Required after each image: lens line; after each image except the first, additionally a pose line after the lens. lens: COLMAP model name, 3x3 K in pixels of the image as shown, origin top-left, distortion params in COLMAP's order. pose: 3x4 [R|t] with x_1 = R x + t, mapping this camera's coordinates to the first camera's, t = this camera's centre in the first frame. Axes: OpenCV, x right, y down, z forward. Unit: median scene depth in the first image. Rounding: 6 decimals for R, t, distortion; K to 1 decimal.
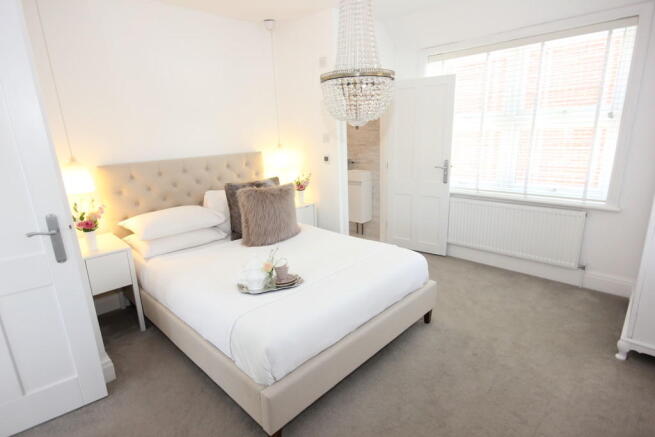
lens RADIAL K [[343.2, 0, 327.5], [0, 343.2, 218.5], [0, 0, 1]] dist [0.000838, -0.000005]
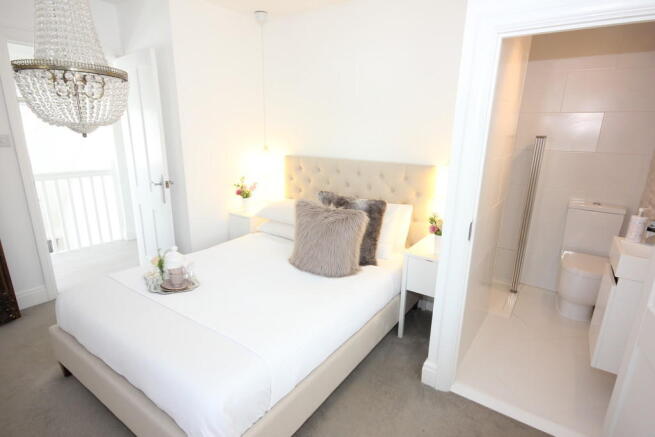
lens RADIAL K [[343.2, 0, 327.5], [0, 343.2, 218.5], [0, 0, 1]] dist [0.000838, -0.000005]
pose [[0.170573, 0.293180, -0.940718, 0.590470], [-0.266624, 0.932827, 0.242376, -0.255878], [0.948587, 0.209475, 0.237284, 0.793787]]
